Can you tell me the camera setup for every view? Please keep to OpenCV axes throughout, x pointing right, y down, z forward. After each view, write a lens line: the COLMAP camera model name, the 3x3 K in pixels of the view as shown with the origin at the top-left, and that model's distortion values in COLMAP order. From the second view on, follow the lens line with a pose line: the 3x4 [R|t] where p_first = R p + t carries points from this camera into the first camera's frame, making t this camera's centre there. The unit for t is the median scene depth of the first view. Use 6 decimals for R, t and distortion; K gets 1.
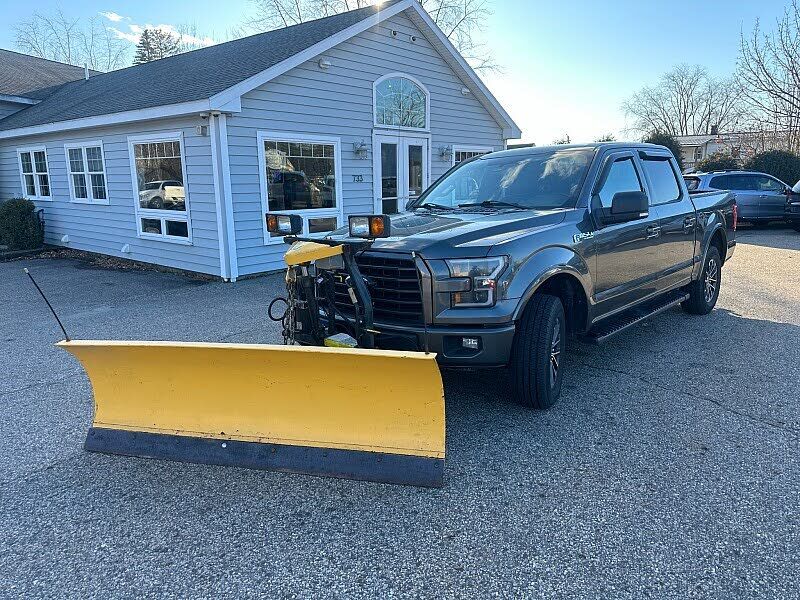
lens RADIAL K [[551.3, 0, 410.7], [0, 551.3, 297.4], [0, 0, 1]] dist [0.011898, -0.019879]
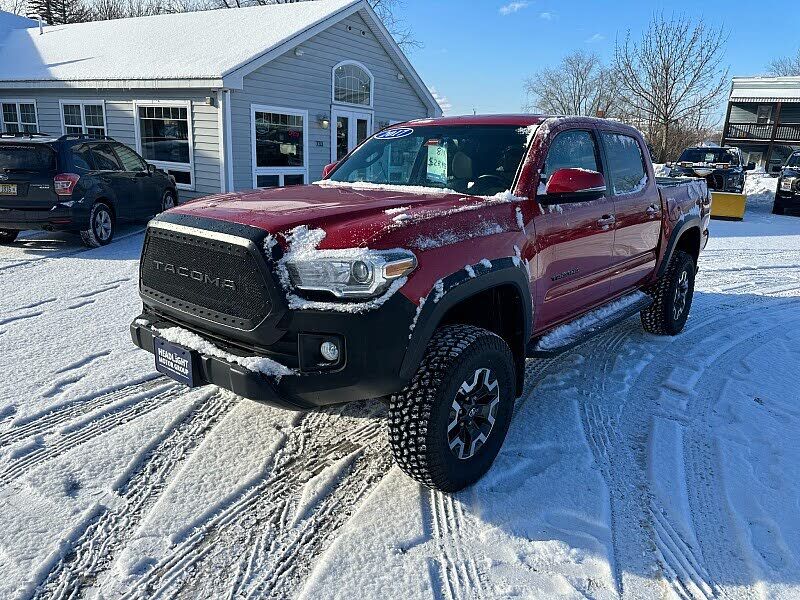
lens RADIAL K [[551.3, 0, 404.7], [0, 551.3, 304.9], [0, 0, 1]] dist [0.011898, -0.019879]
pose [[0.986915, 0.008455, 0.161018, -0.101647], [-0.019961, 0.997349, 0.069974, 0.059126], [-0.160000, -0.072273, 0.984468, -0.301647]]
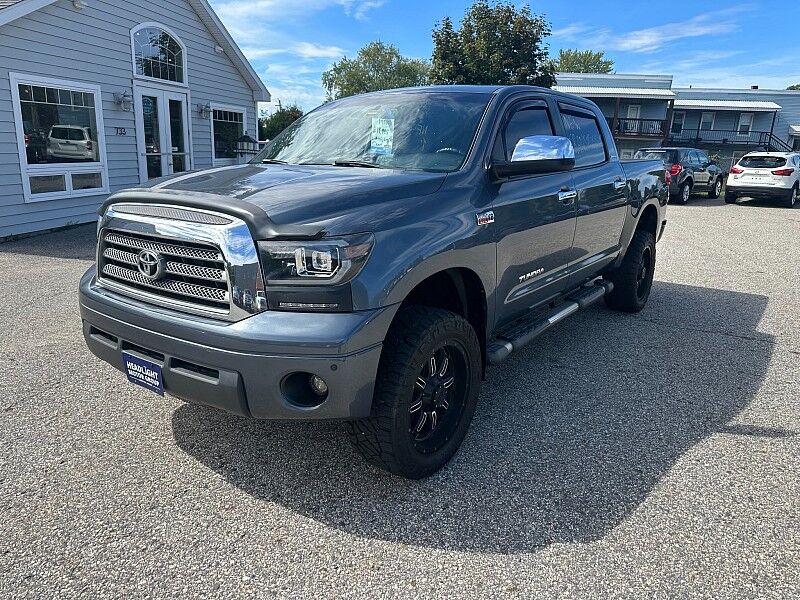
lens RADIAL K [[551.3, 0, 395.7], [0, 551.3, 294.7], [0, 0, 1]] dist [0.011898, -0.019879]
pose [[0.883859, -0.077396, 0.461306, -0.134171], [0.049060, 0.996115, 0.073125, 0.016026], [-0.465174, -0.042000, 0.884223, -0.067463]]
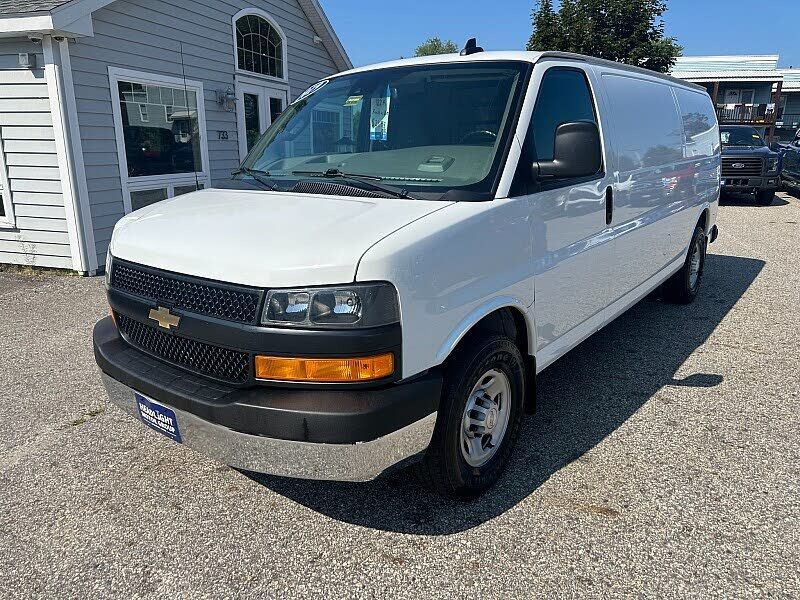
lens RADIAL K [[551.3, 0, 392.7], [0, 551.3, 293.7], [0, 0, 1]] dist [0.011898, -0.019879]
pose [[0.920897, -0.089829, 0.379315, -0.190527], [0.070764, 0.995442, 0.063941, -0.017561], [-0.383330, -0.032042, 0.923055, 0.139283]]
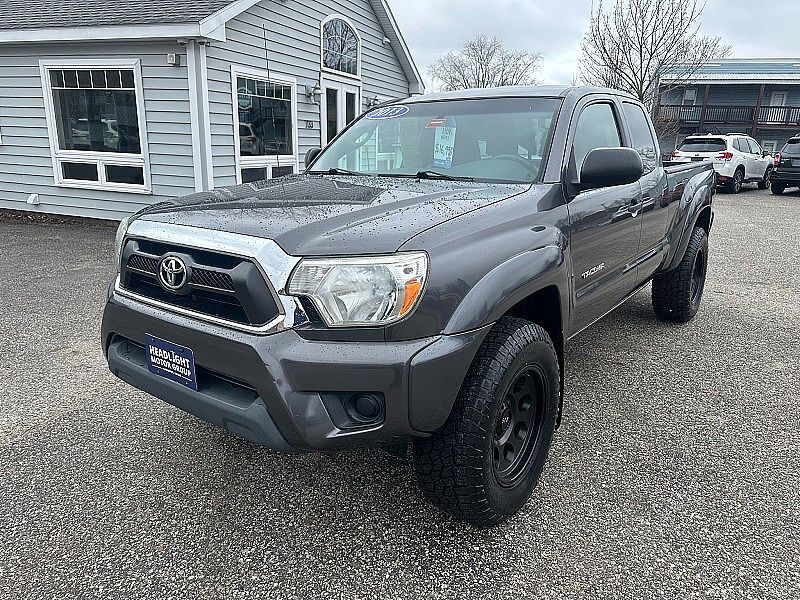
lens RADIAL K [[551.3, 0, 399.0], [0, 551.3, 295.3], [0, 0, 1]] dist [0.011898, -0.019879]
pose [[0.942233, -0.057302, 0.330020, -0.273838], [0.035138, 0.996732, 0.072742, 0.013165], [-0.333109, -0.056944, 0.941167, 0.035417]]
